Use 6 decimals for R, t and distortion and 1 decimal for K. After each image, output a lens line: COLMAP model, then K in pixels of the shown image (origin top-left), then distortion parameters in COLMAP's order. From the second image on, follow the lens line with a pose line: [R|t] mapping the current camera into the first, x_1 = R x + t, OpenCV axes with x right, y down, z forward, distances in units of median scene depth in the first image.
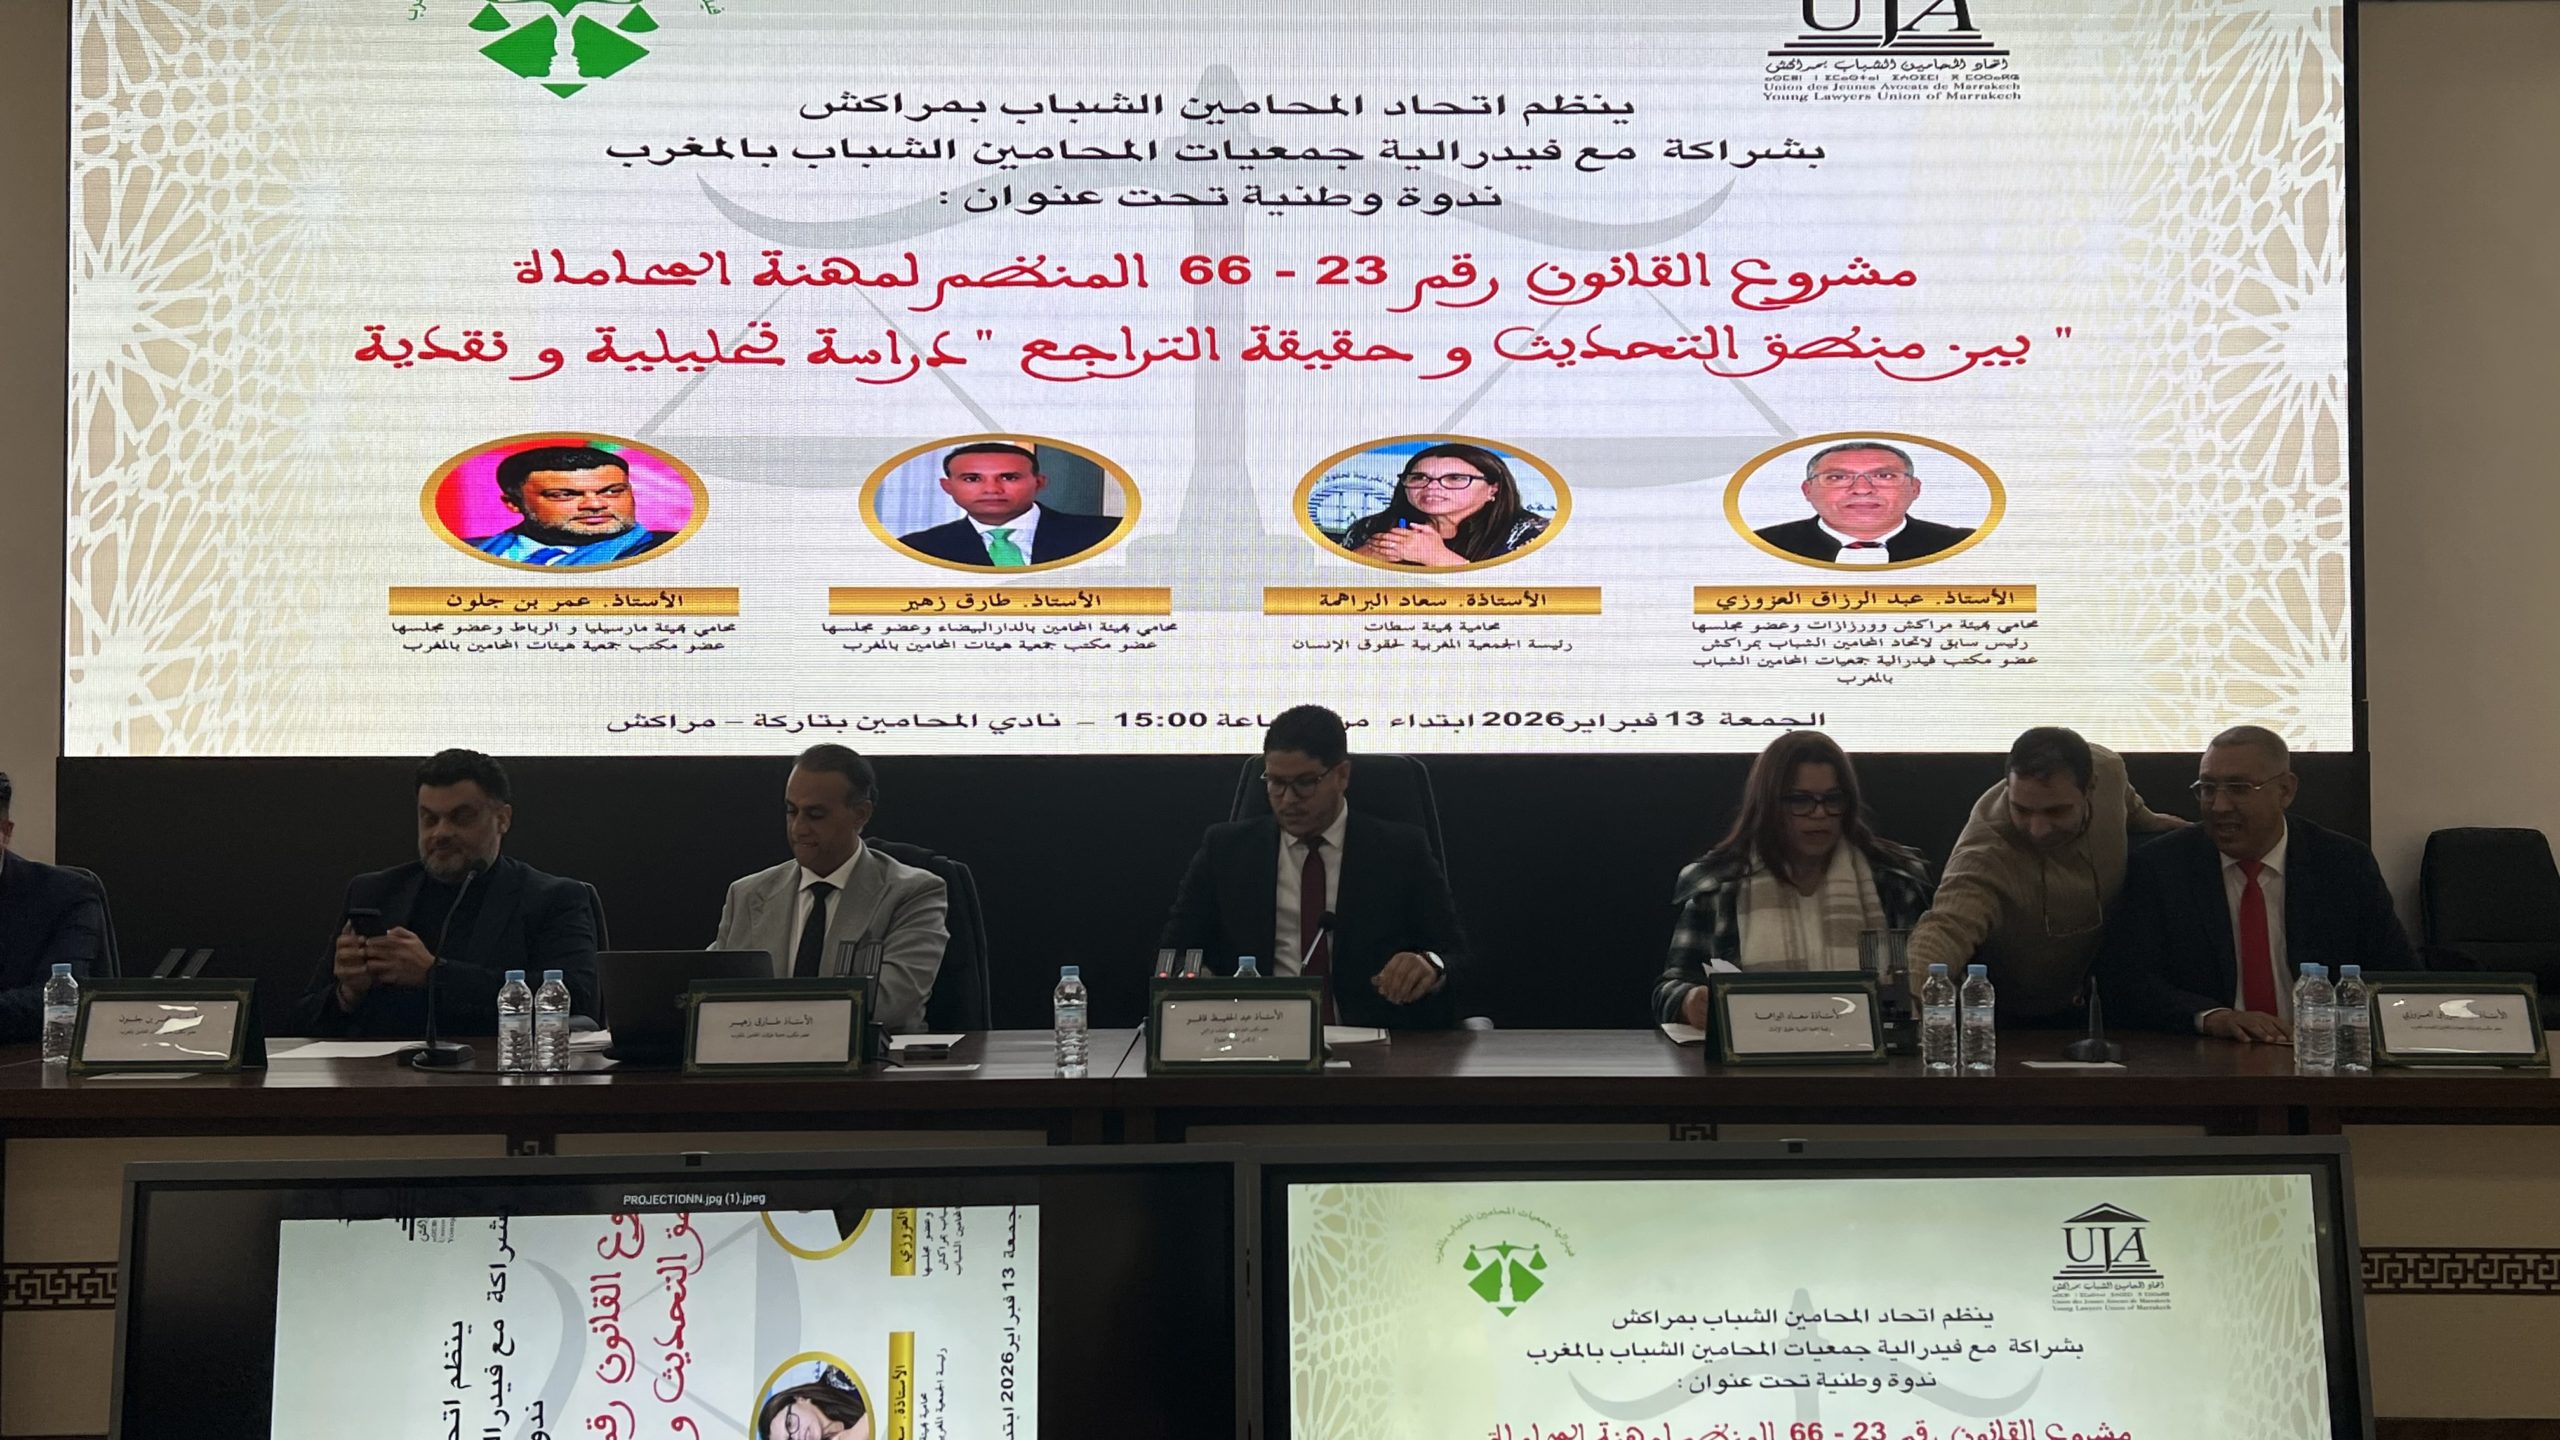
lens RADIAL K [[2426.6, 0, 1276.1], [0, 2426.6, 726.7], [0, 0, 1]] dist [0.012785, 0.000000]
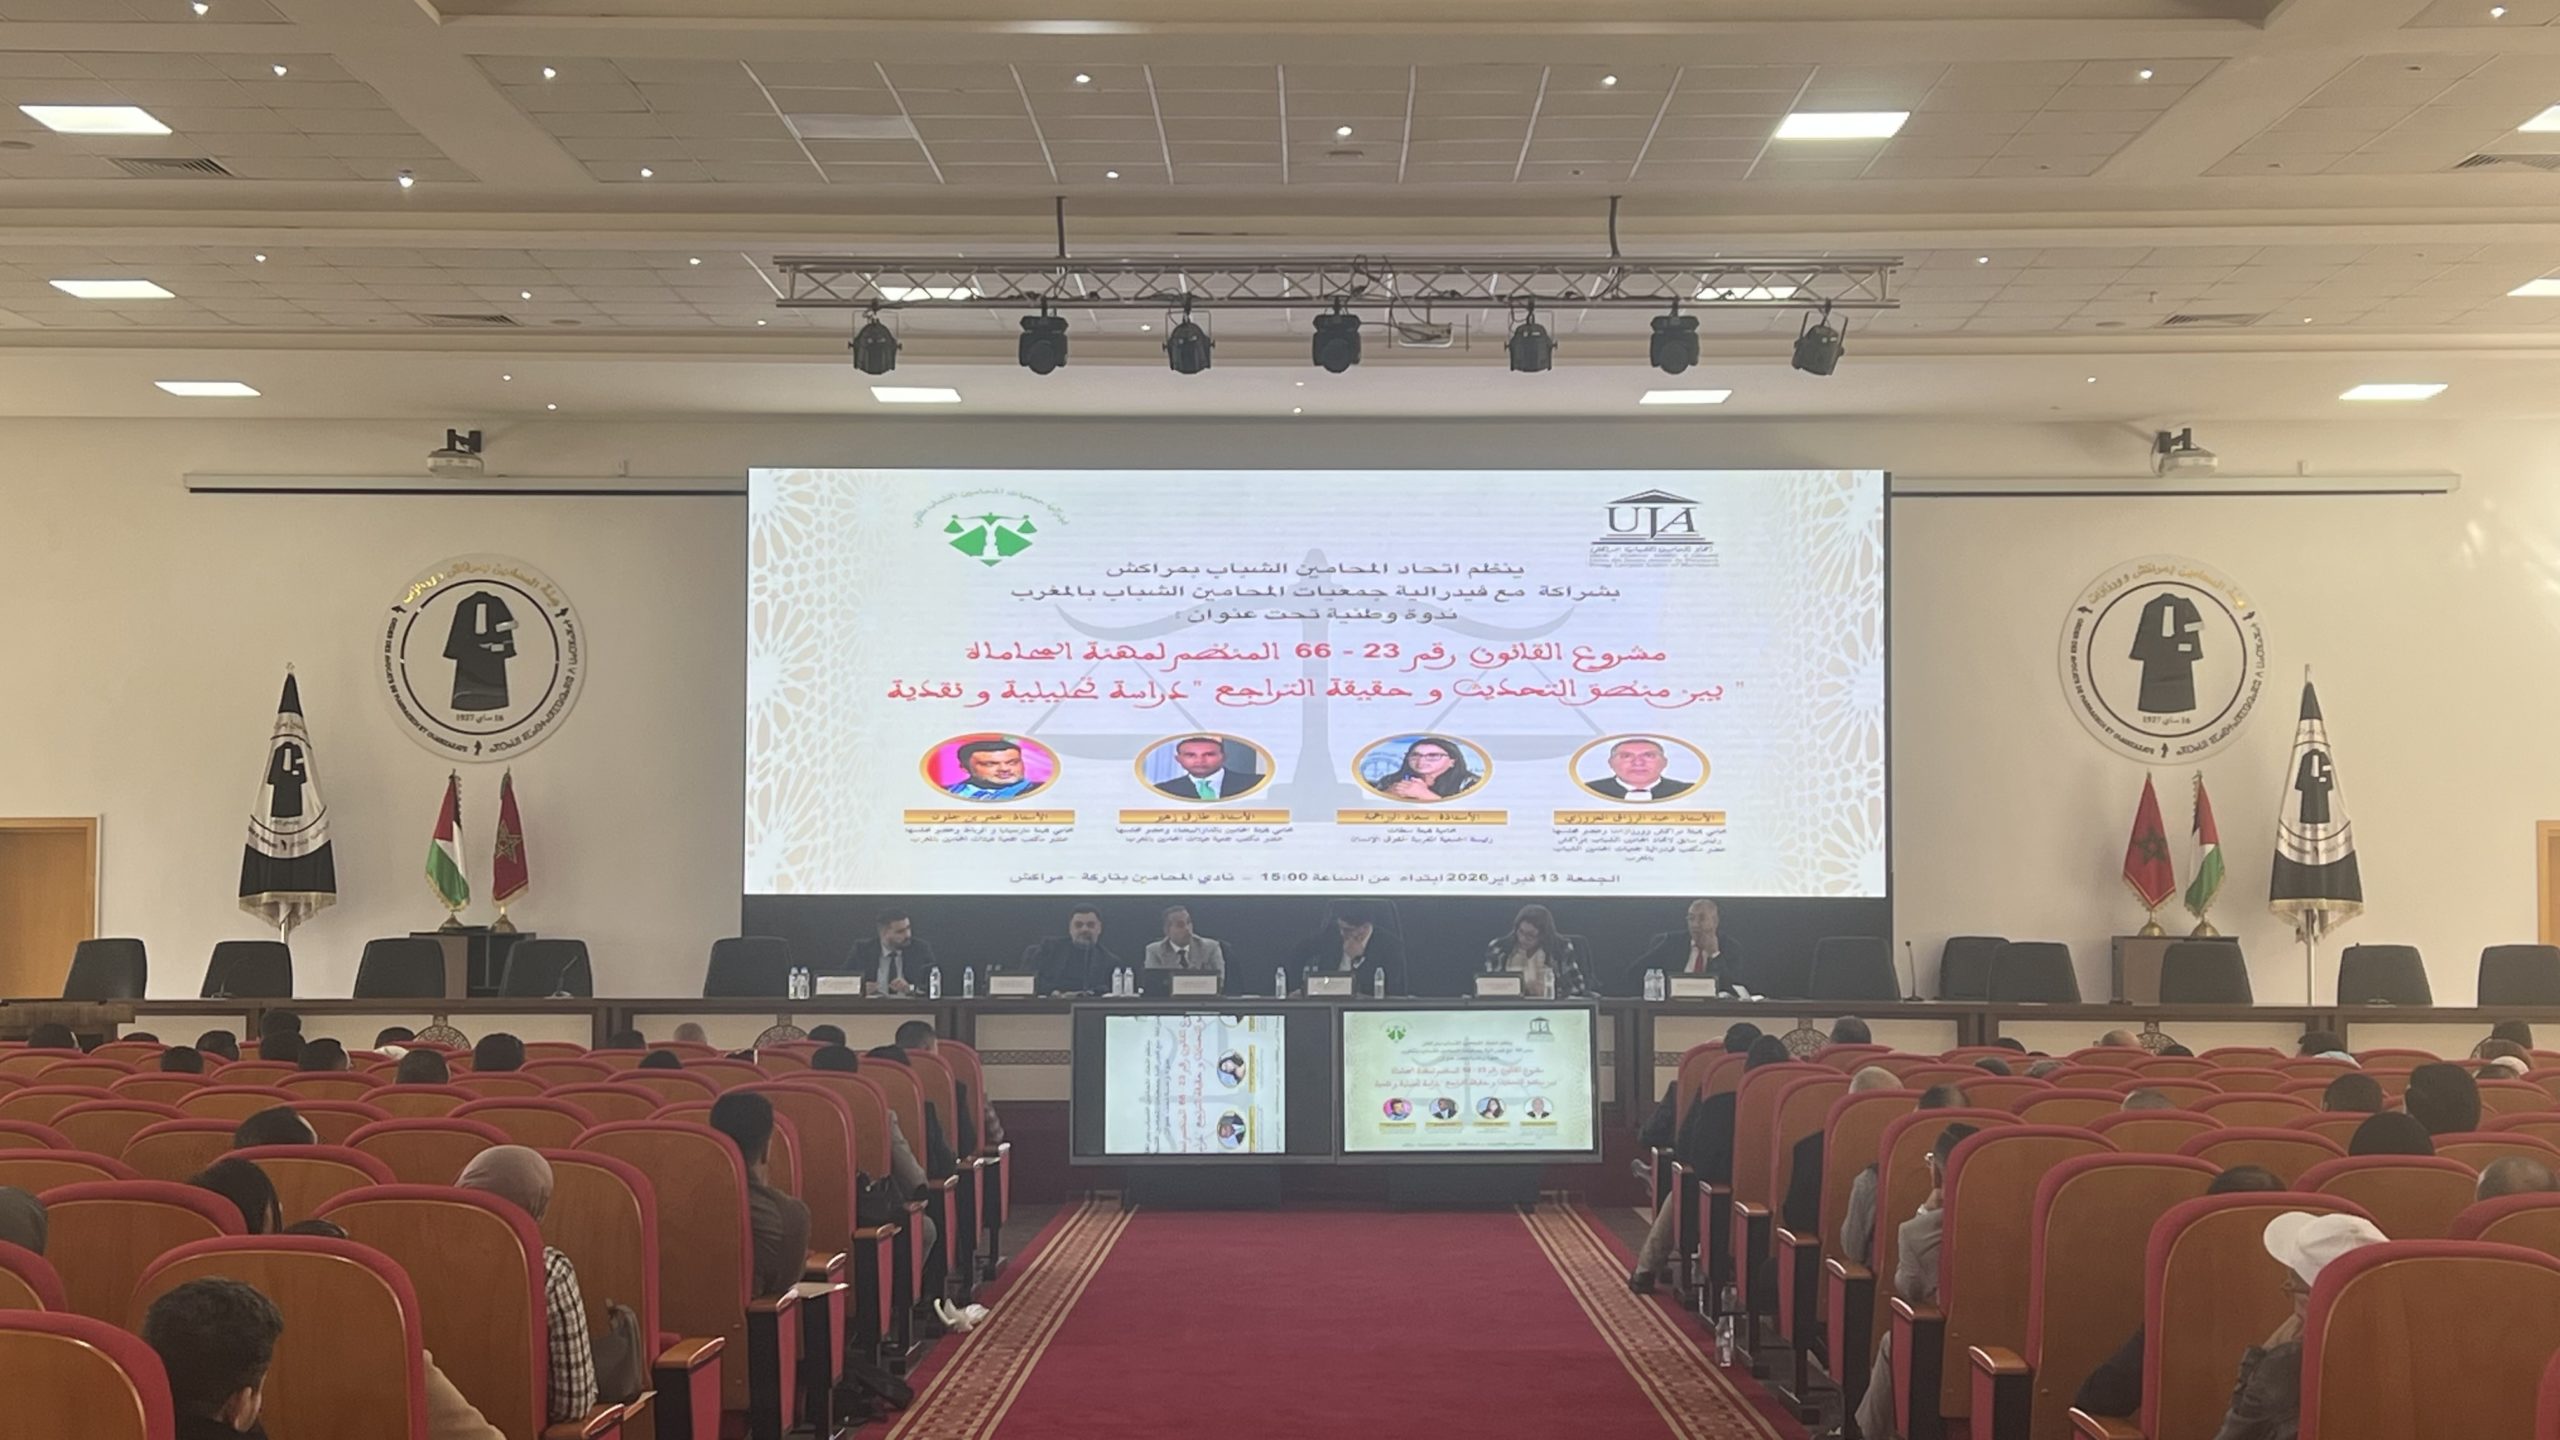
lens RADIAL K [[3828.4, 0, 1289.4], [0, 3828.4, 713.4], [0, 0, 1]] dist [0.190776, 0.000000]
pose [[0.999876, 0.004361, -0.015135, 0.003368], [-0.004690, 0.999752, -0.021763, -0.068553], [0.015037, 0.021832, 0.999649, -2.145872]]
